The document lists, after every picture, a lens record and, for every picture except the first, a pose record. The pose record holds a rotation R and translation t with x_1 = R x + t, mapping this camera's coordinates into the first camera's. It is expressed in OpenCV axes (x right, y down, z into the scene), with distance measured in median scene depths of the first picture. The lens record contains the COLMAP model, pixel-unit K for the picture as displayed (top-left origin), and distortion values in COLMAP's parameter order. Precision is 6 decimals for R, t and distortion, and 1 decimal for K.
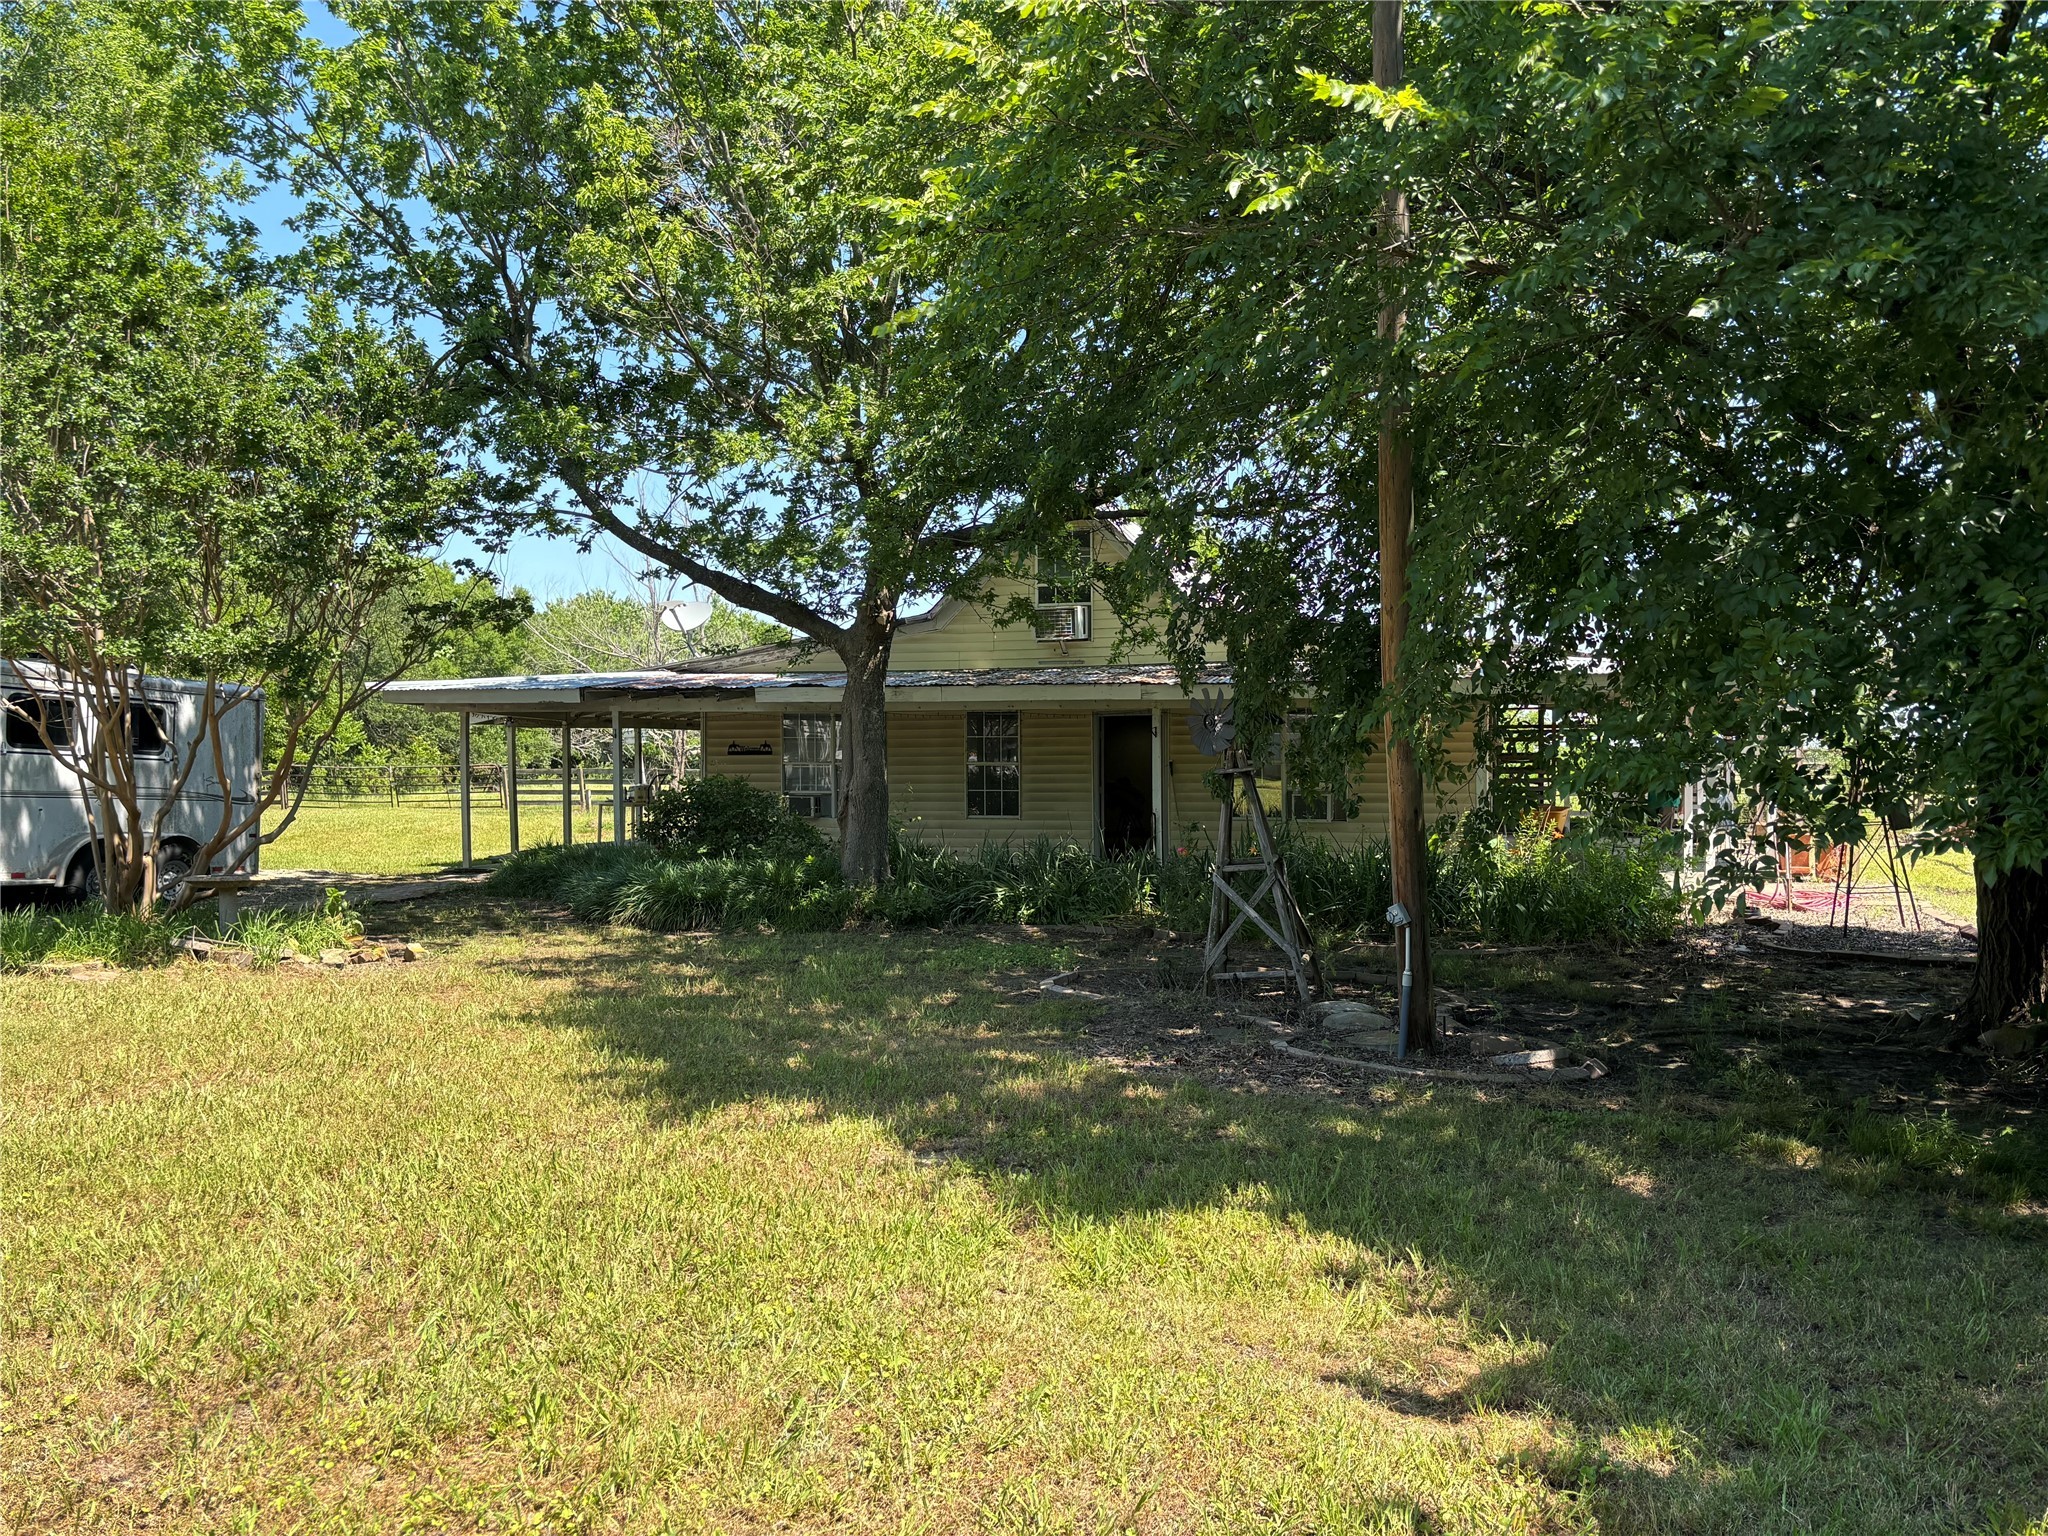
lens RADIAL K [[1560.8, 0, 1087.9], [0, 1560.8, 764.9], [0, 0, 1]] dist [0.031144, -0.003705]
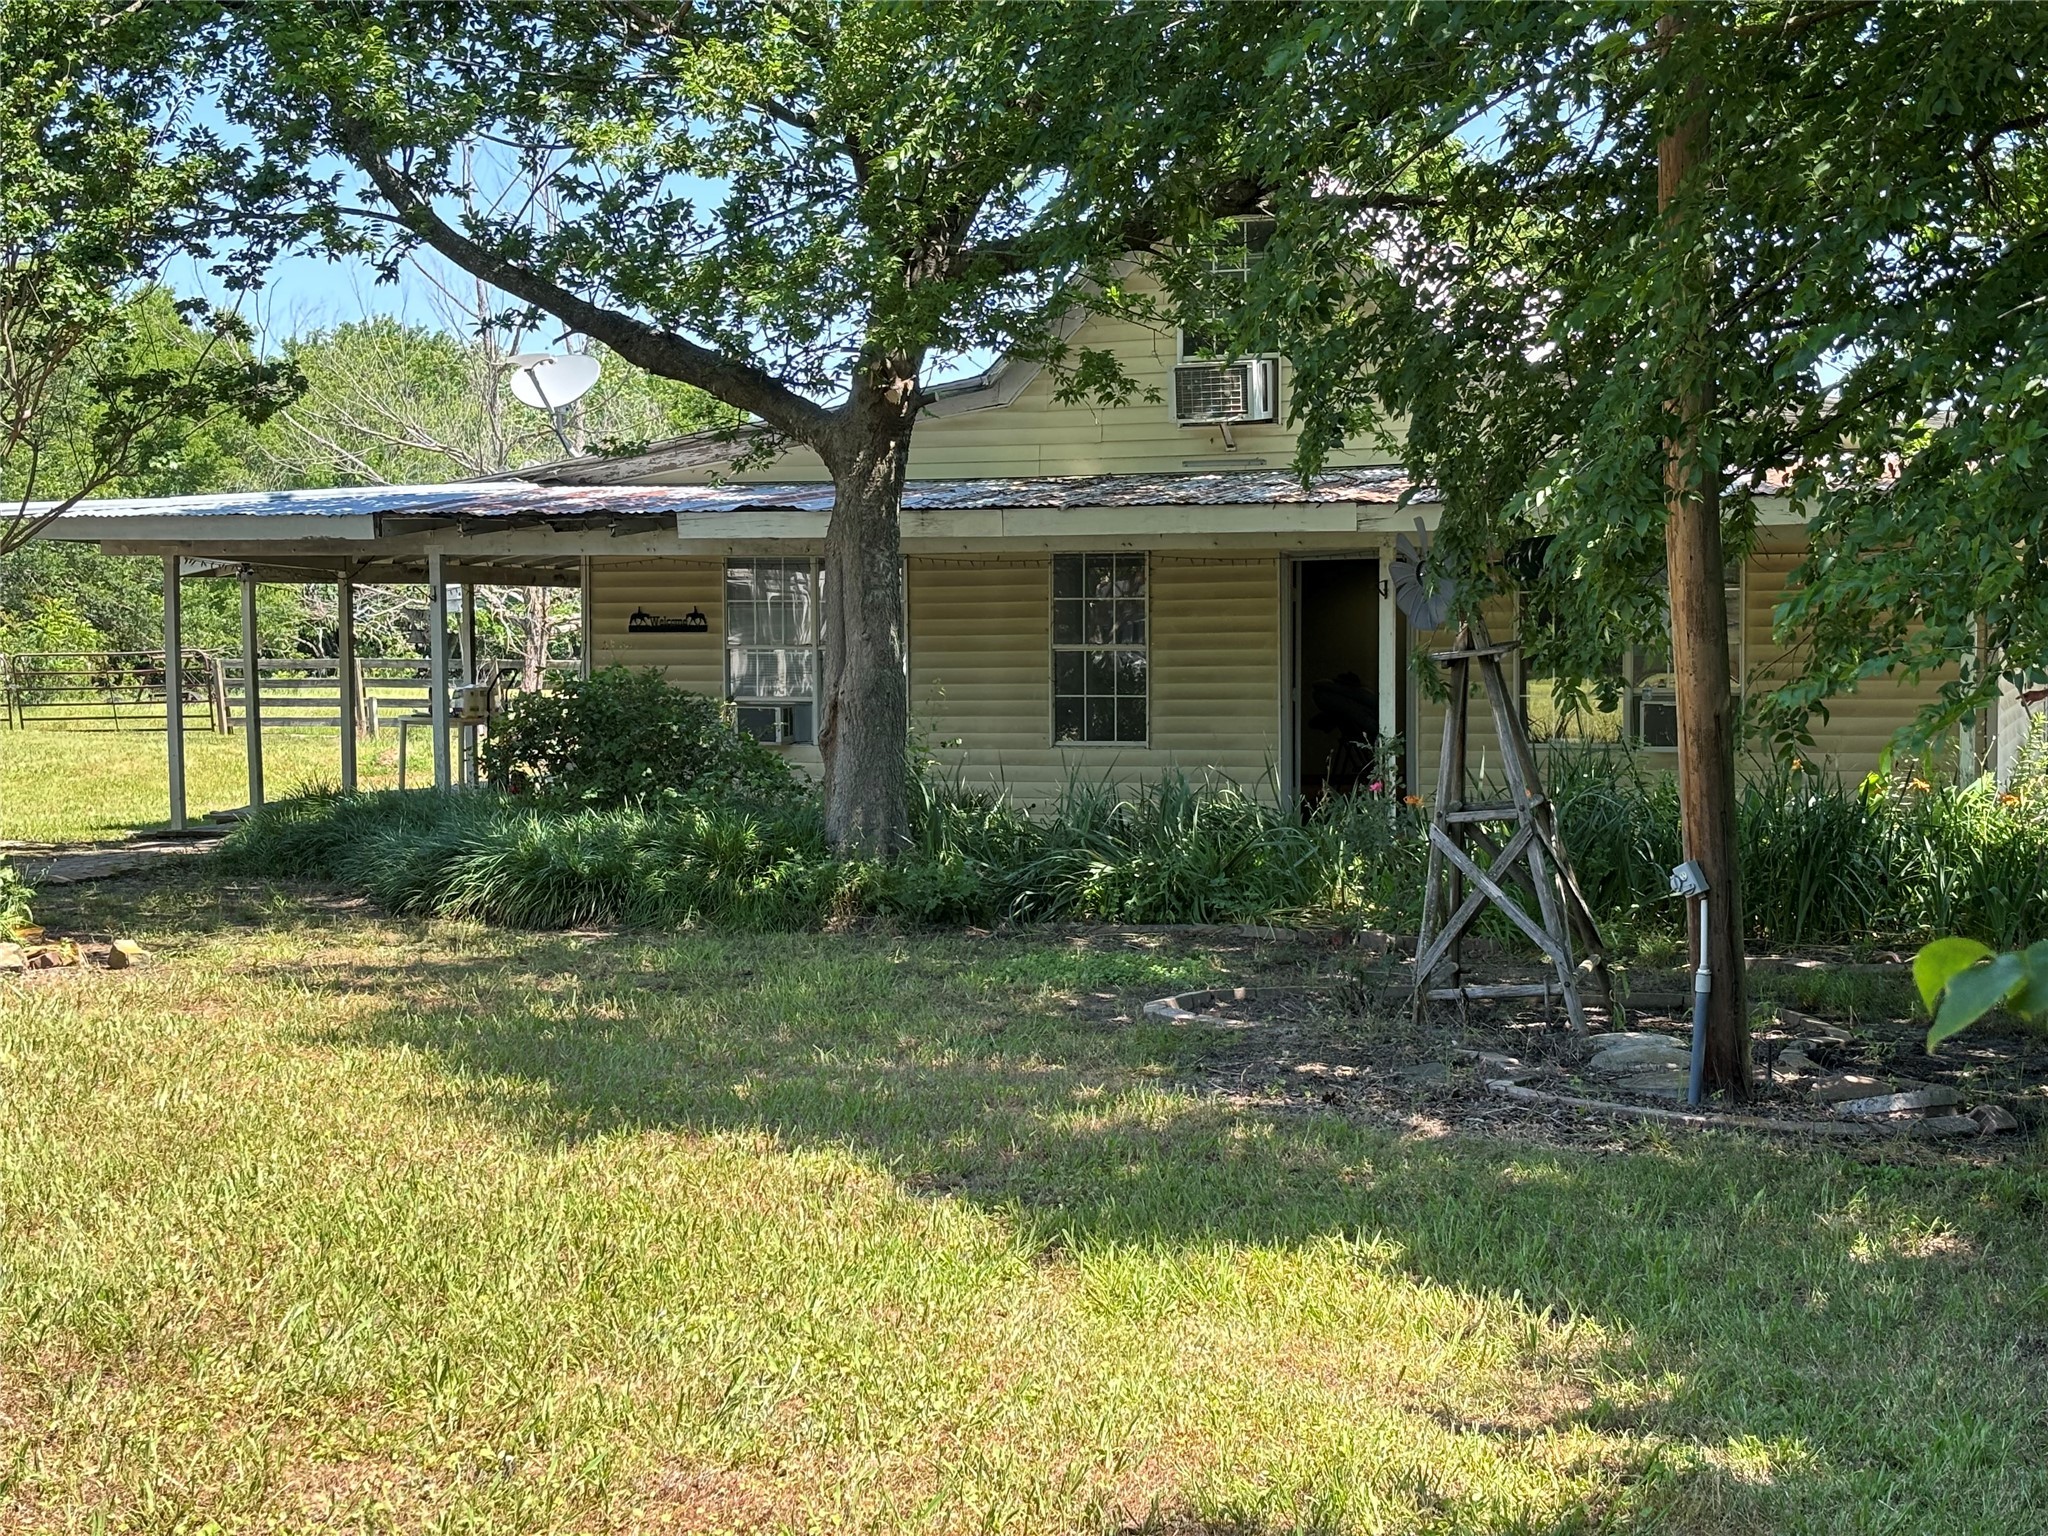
lens RADIAL K [[3120.7, 0, 1021.5], [0, 3120.7, 770.4], [0, 0, 1]] dist [0.149852, 0.000000]
pose [[0.995055, 0.003020, -0.099283, 0.029303], [0.000610, 0.999333, 0.036510, 0.003078], [0.099327, -0.036390, 0.994389, -0.143710]]
